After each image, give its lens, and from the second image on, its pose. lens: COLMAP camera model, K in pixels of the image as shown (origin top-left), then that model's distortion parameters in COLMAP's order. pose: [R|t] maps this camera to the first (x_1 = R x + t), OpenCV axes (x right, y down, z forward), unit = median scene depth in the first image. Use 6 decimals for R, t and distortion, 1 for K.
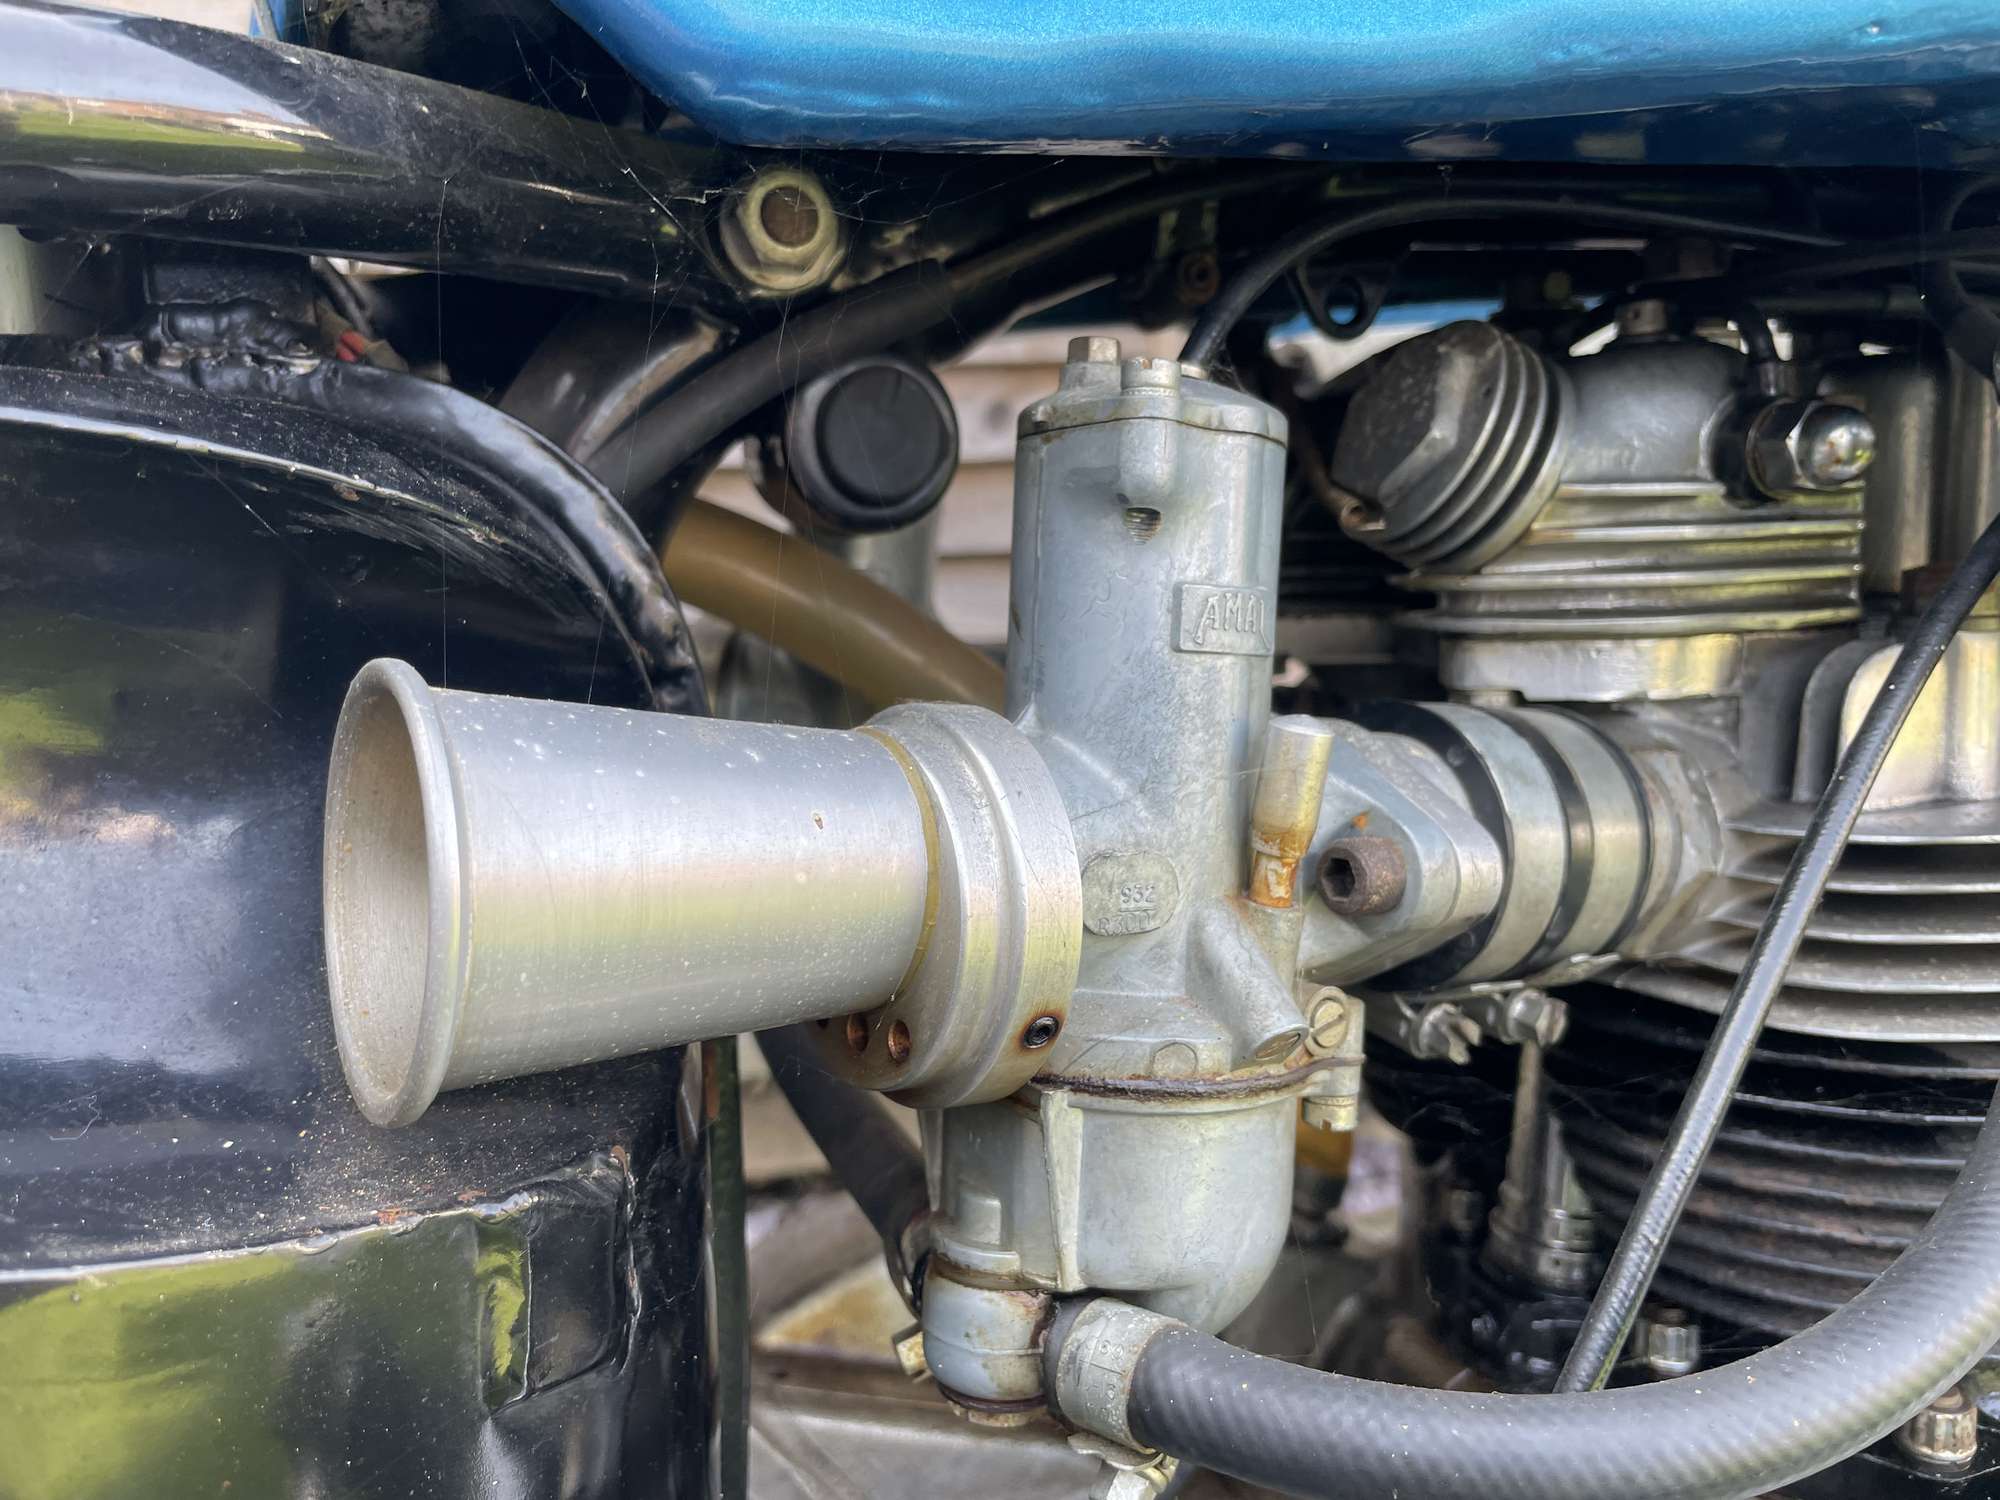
lens RADIAL K [[1523.7, 0, 1015.0], [0, 1523.7, 733.6], [0, 0, 1]] dist [0.060898, -0.102431]
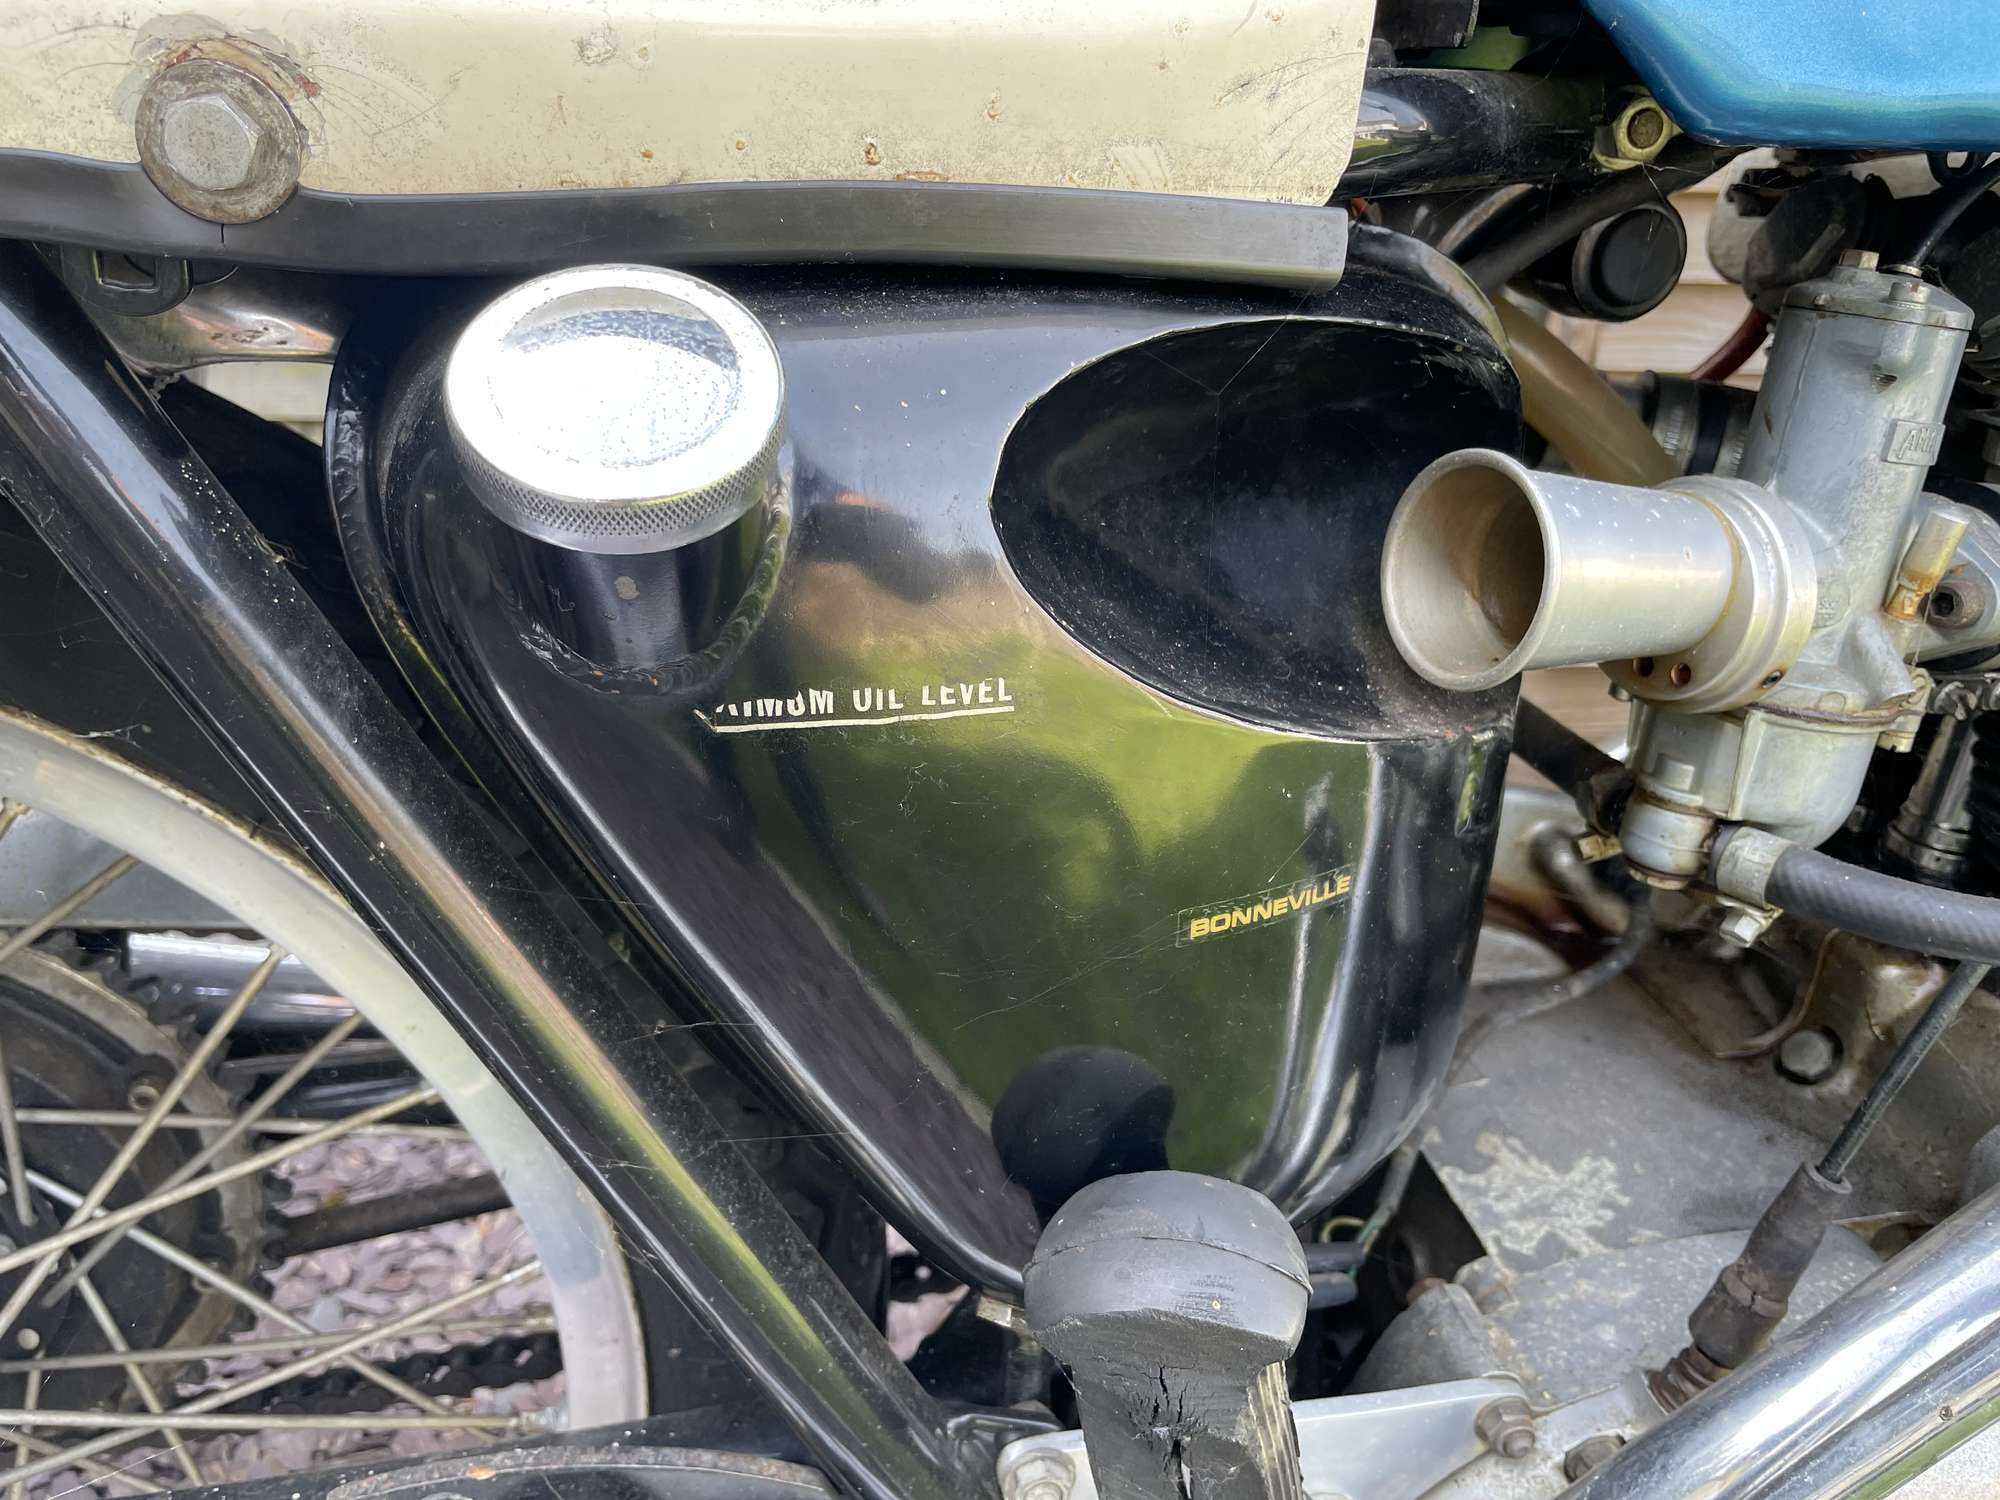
lens RADIAL K [[1530.3, 0, 996.1], [0, 1530.3, 713.3], [0, 0, 1]] dist [0.059527, -0.111028]
pose [[0.985165, 0.119543, -0.123127, -0.593610], [-0.083729, 0.961104, 0.263190, -0.149002], [0.149800, -0.248977, 0.956855, -0.788995]]
